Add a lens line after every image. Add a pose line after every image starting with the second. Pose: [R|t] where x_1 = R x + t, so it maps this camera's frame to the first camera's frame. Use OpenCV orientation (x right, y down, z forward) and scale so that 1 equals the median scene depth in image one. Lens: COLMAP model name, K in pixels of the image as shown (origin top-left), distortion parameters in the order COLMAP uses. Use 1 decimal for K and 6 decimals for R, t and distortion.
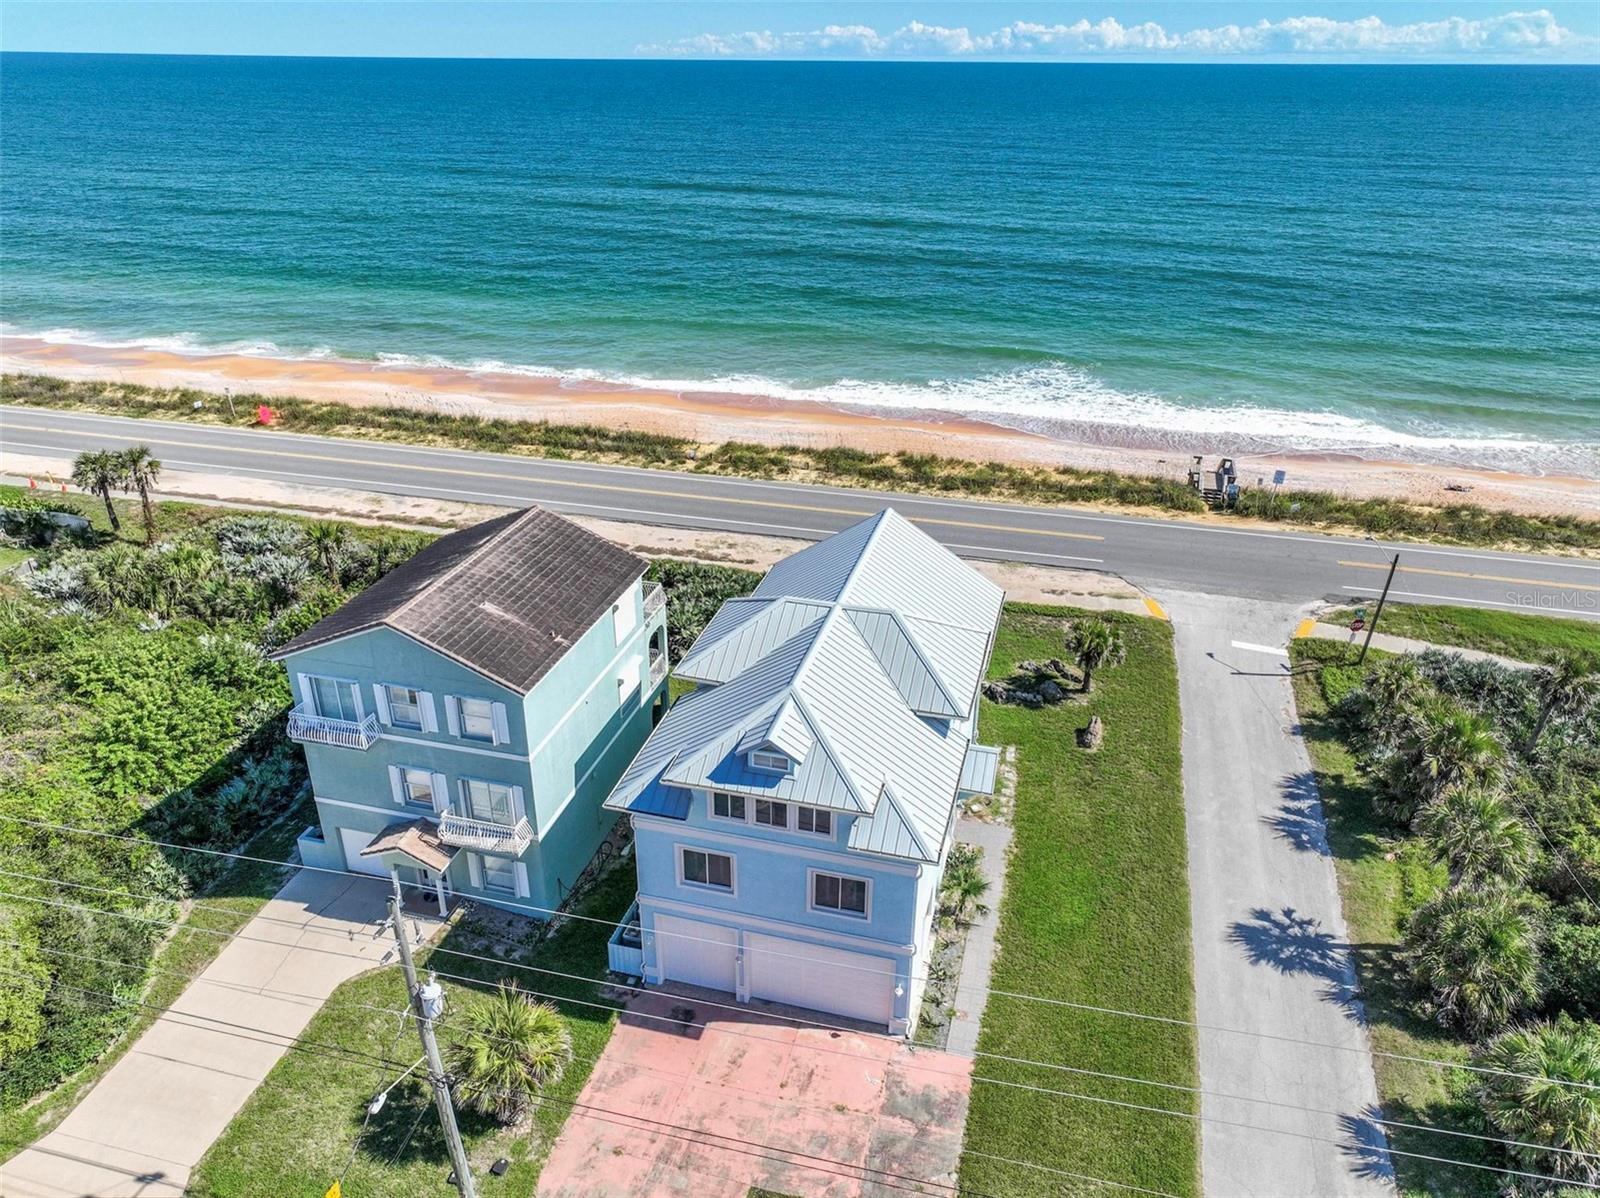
lens RADIAL K [[1120.8, 0, 800.0], [0, 1120.8, 599.0], [0, 0, 1]] dist [-0.003431, 0.023453]
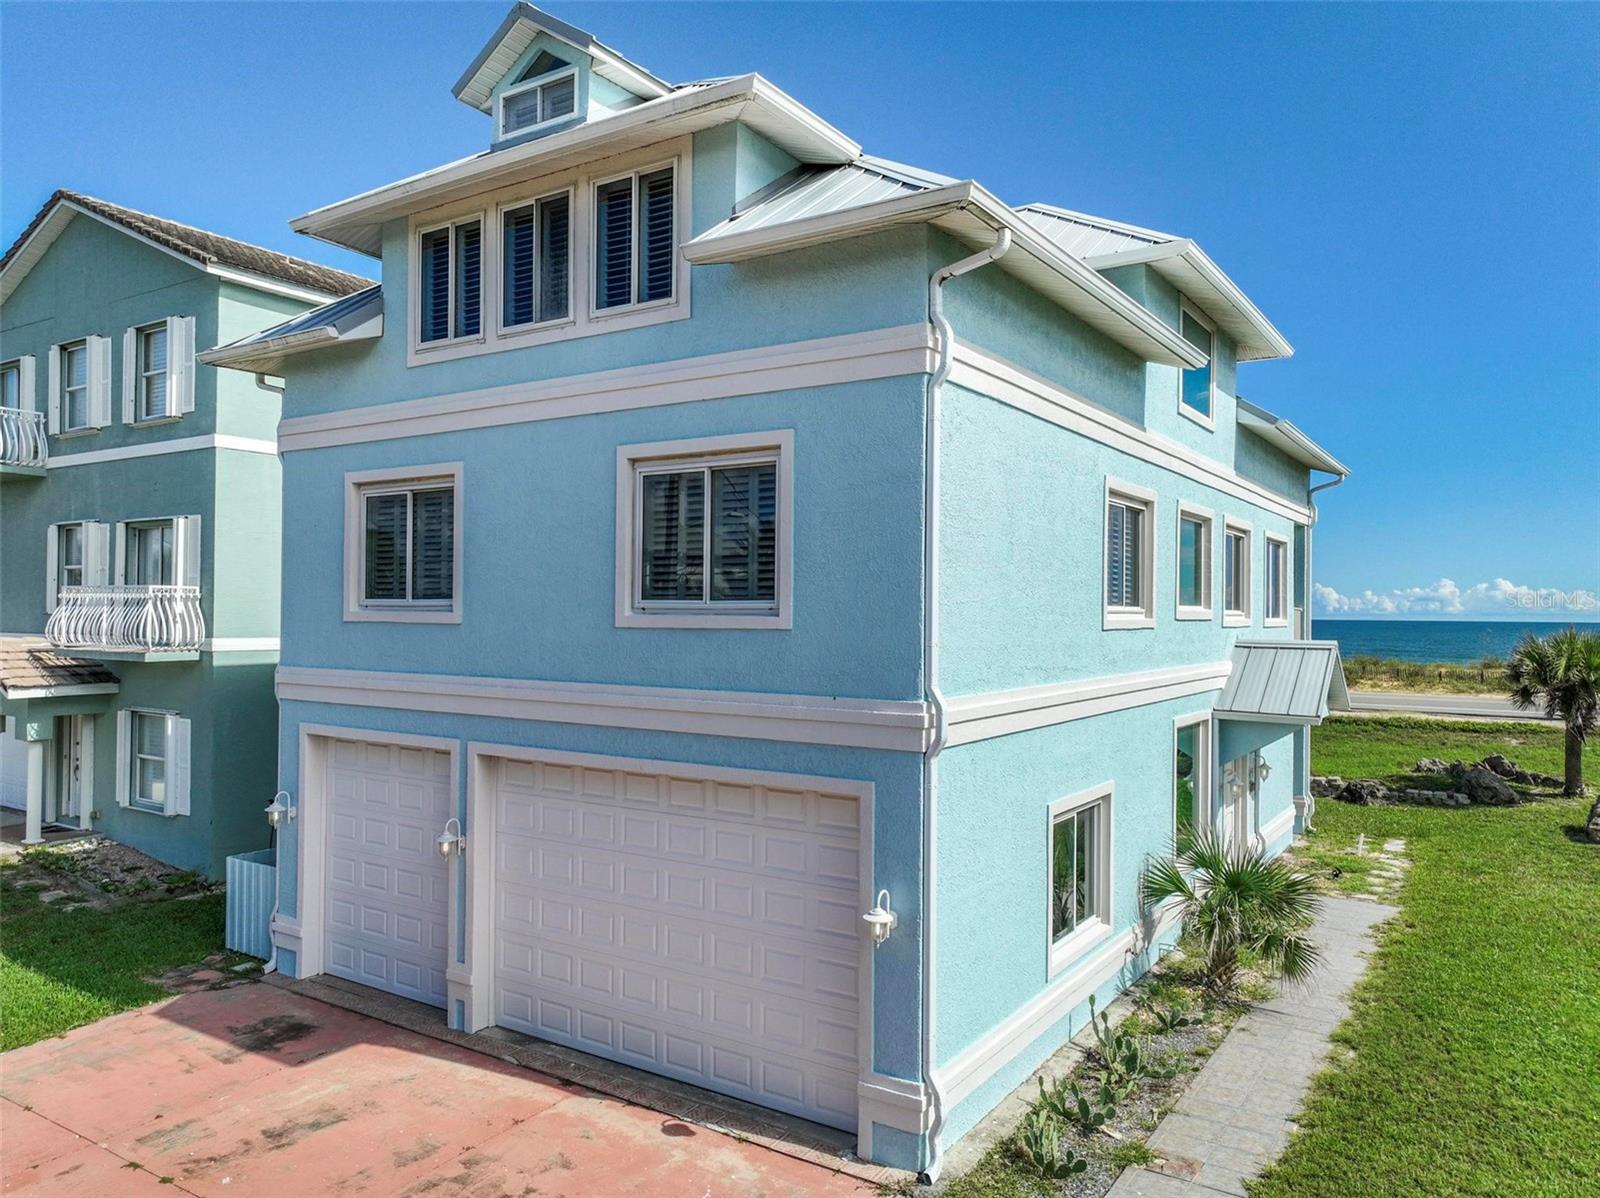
lens RADIAL K [[1120.8, 0, 800.0], [0, 1120.8, 599.0], [0, 0, 1]] dist [-0.003431, 0.023453]
pose [[0.948030, -0.000463, -0.318180, 0.093236], [-0.142177, 0.893994, -0.424924, 0.242026], [0.284647, 0.448079, 0.847467, 0.454514]]
